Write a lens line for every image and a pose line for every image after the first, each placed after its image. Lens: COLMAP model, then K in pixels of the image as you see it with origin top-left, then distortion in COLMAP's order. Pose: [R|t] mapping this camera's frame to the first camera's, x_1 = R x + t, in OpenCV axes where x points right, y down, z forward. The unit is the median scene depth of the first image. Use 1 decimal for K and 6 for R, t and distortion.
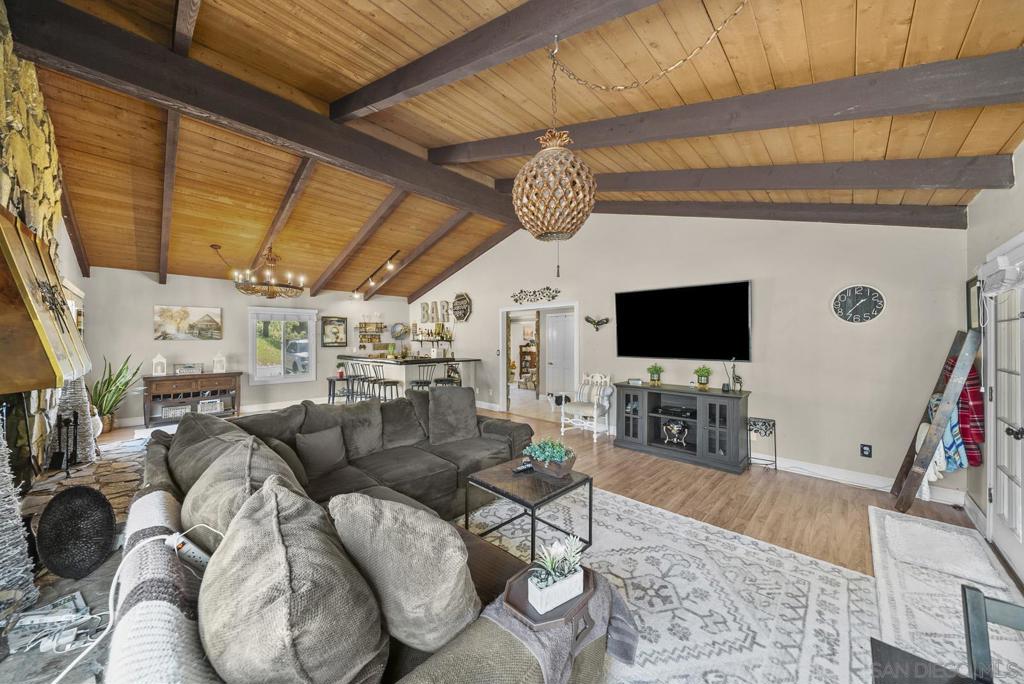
lens RADIAL K [[351.7, 0, 508.6], [0, 351.7, 339.7], [0, 0, 1]] dist [-0.007406, -0.000108]
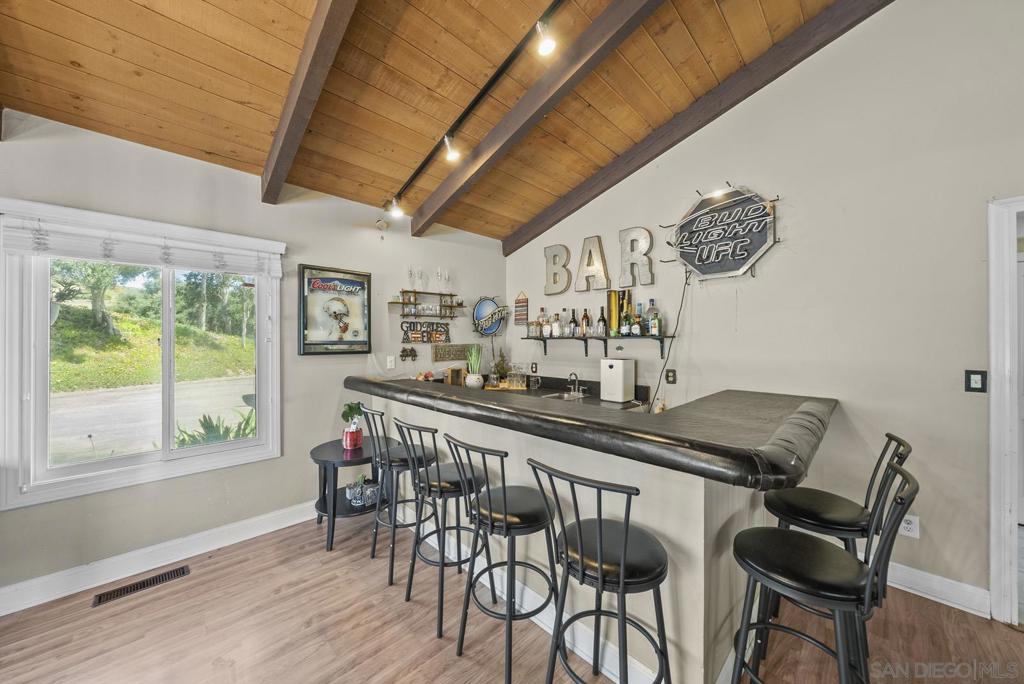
lens RADIAL K [[351.7, 0, 510.8], [0, 351.7, 342.9], [0, 0, 1]] dist [-0.007406, -0.000108]
pose [[0.999861, -0.001689, -0.016599, -0.326580], [0.001736, 0.999995, 0.002787, 0.008366], [0.016595, -0.002815, 0.999858, 0.674337]]
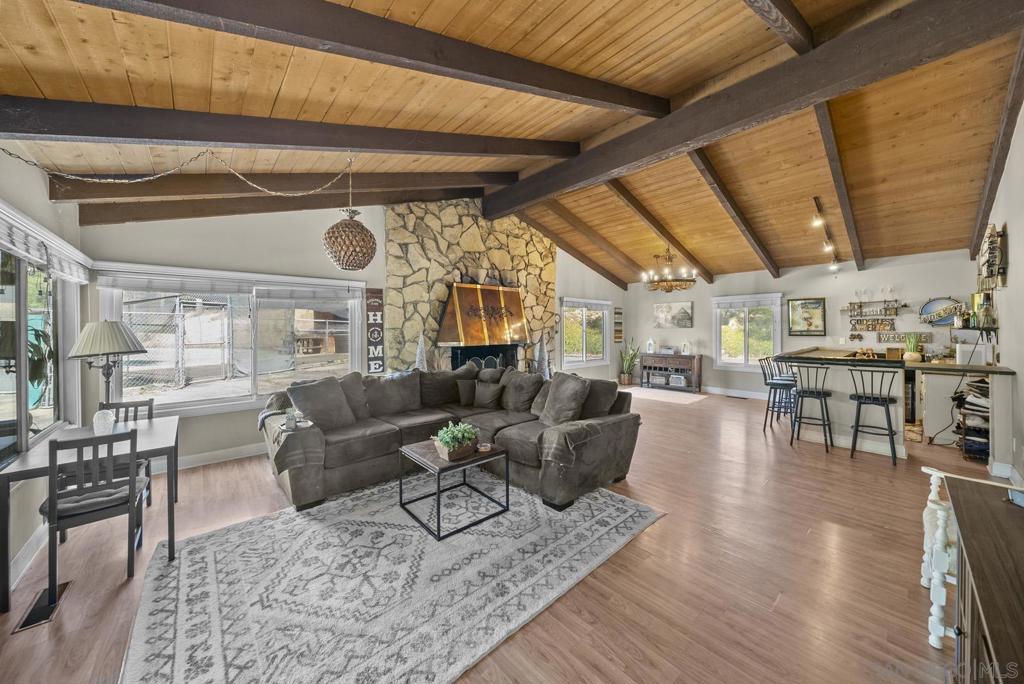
lens RADIAL K [[351.7, 0, 507.4], [0, 351.7, 329.4], [0, 0, 1]] dist [-0.007406, -0.000108]
pose [[-0.076155, 0.002158, -0.997094, 0.367573], [0.005363, 0.999984, 0.001755, 0.000207], [0.997082, -0.005214, -0.076165, 0.392993]]
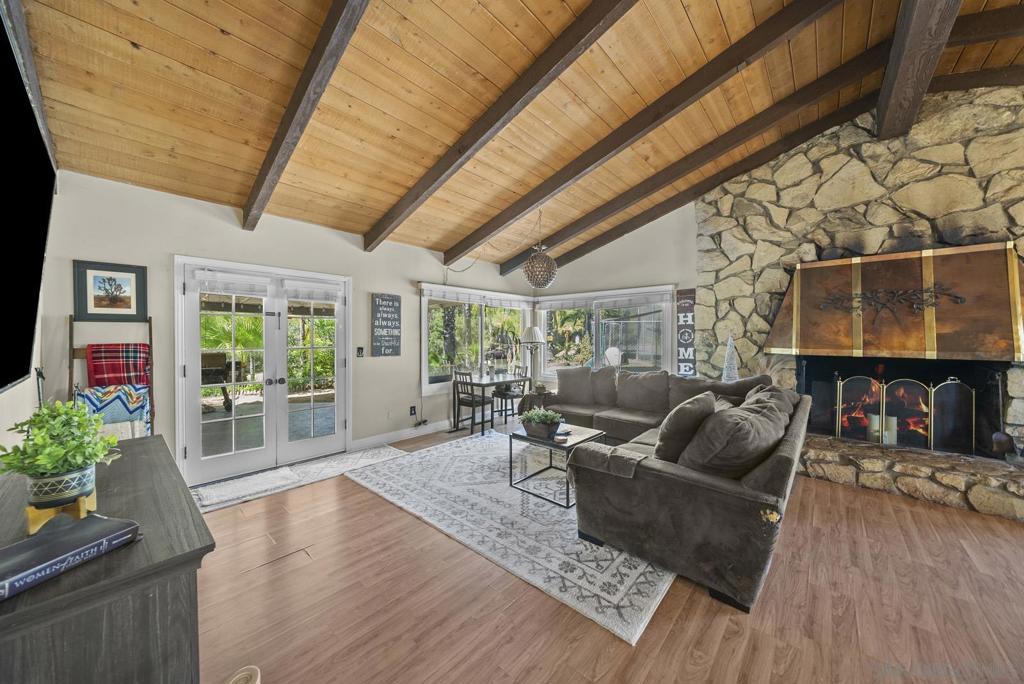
lens RADIAL K [[351.7, 0, 512.3], [0, 351.7, 338.1], [0, 0, 1]] dist [-0.007406, -0.000108]
pose [[-0.998911, -0.002105, -0.046599, 0.089690], [-0.002422, 0.999974, 0.006751, 0.009196], [0.046583, 0.006857, -0.998891, 0.712339]]
